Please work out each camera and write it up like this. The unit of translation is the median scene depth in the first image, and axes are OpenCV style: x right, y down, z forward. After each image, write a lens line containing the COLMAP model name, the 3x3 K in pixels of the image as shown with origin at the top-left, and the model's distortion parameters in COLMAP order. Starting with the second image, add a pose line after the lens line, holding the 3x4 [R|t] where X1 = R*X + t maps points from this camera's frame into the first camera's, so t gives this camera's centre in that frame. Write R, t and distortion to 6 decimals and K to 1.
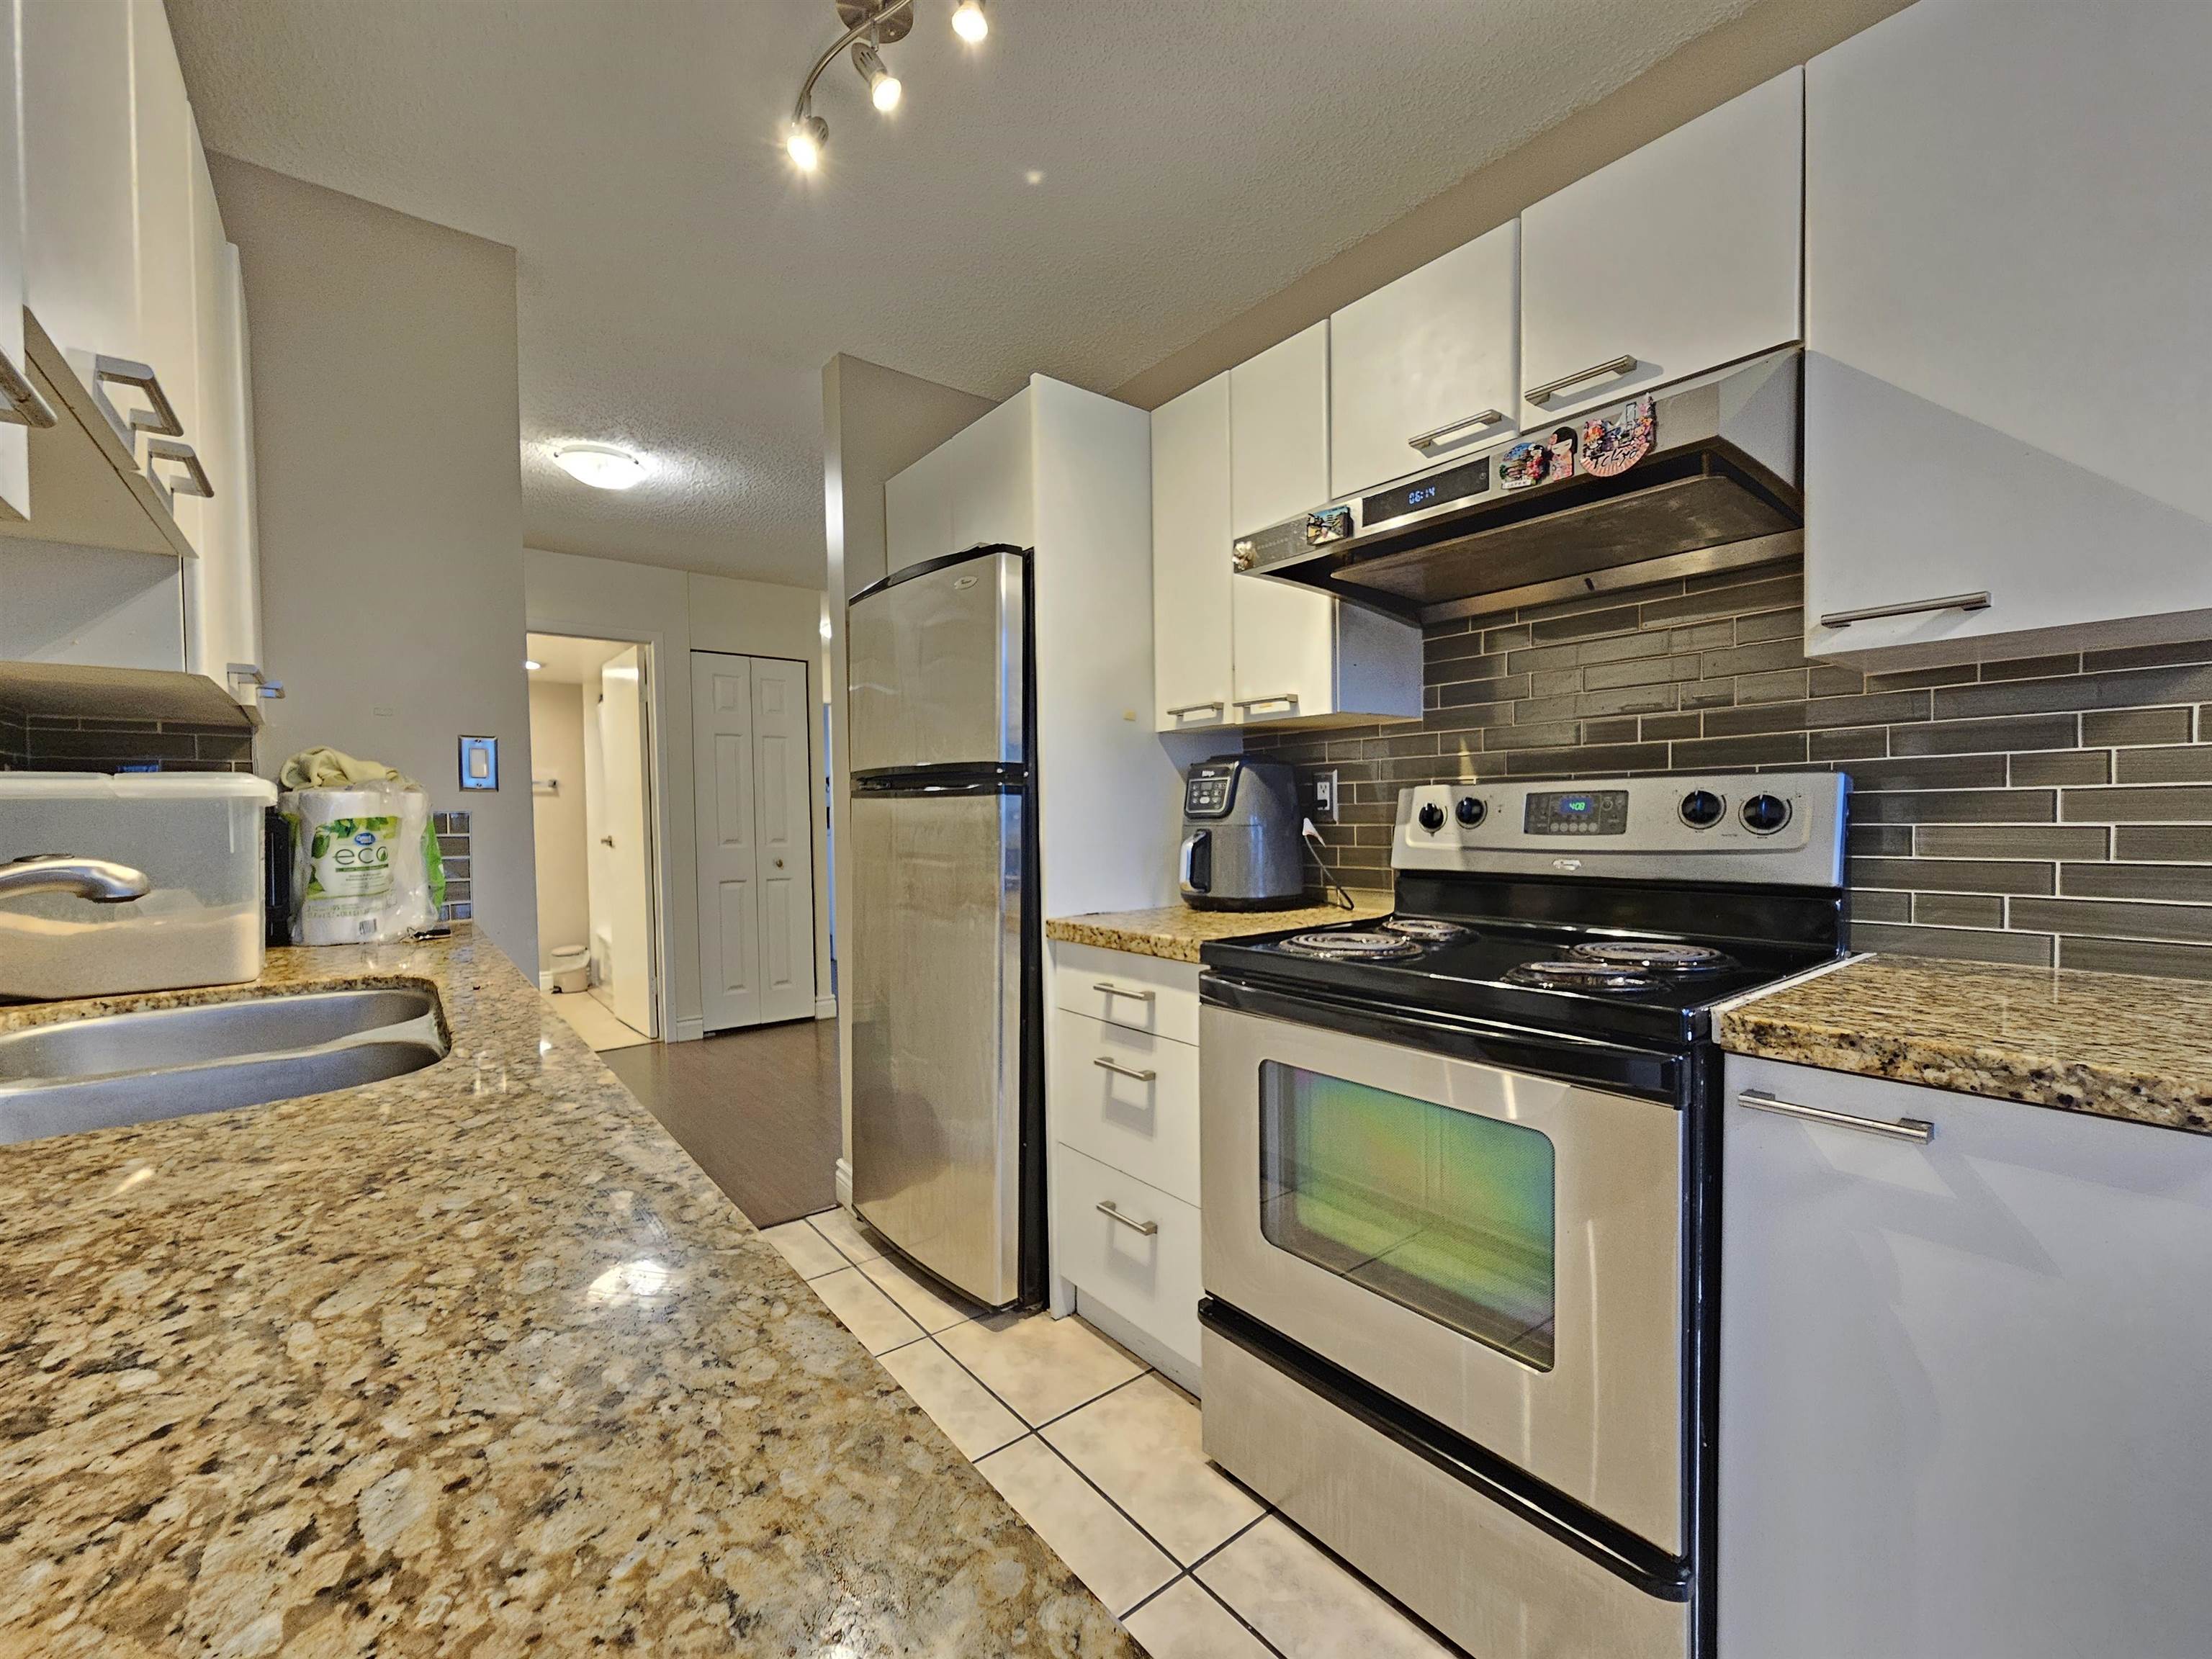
lens RADIAL K [[908.0, 0, 1101.5], [0, 908.0, 849.2], [0, 0, 1]] dist [-0.004131, 0.002489]
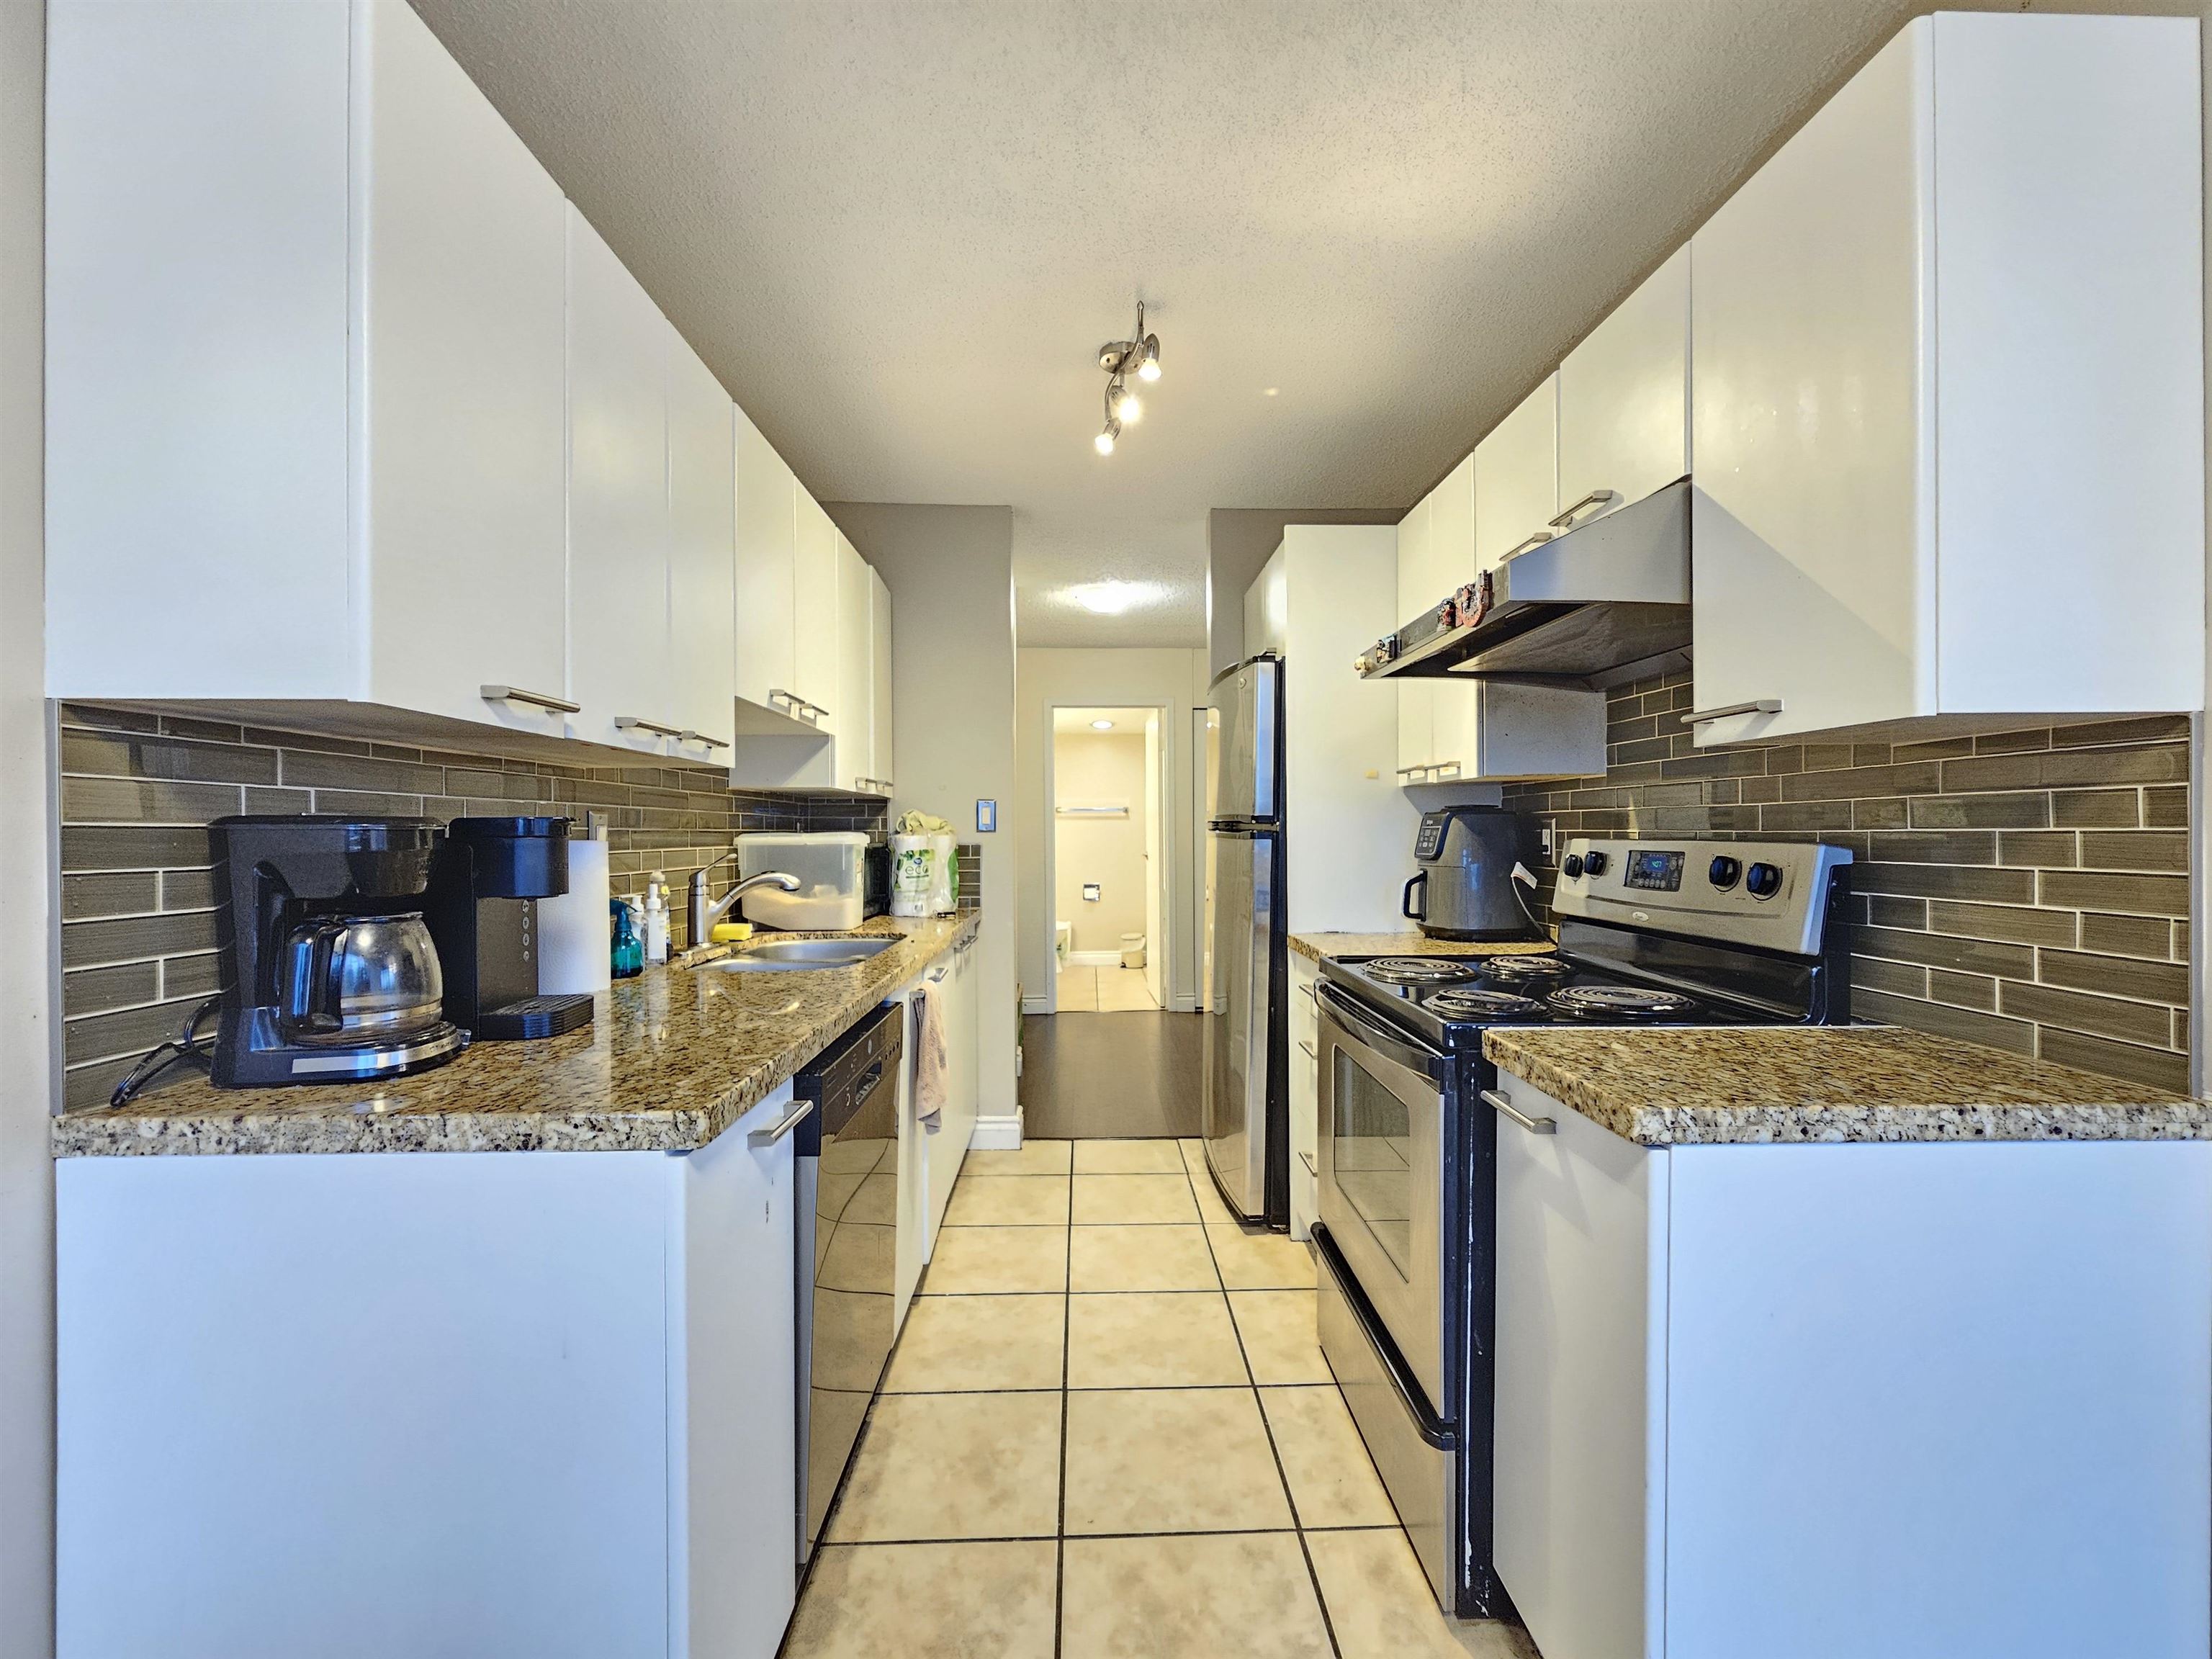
lens RADIAL K [[908.0, 0, 1115.7], [0, 908.0, 849.4], [0, 0, 1]] dist [-0.004131, 0.002489]
pose [[0.800349, 0.021563, -0.599146, 0.585150], [-0.027100, 0.999633, -0.000224, -0.042114], [0.598922, 0.016416, 0.800639, -0.234609]]
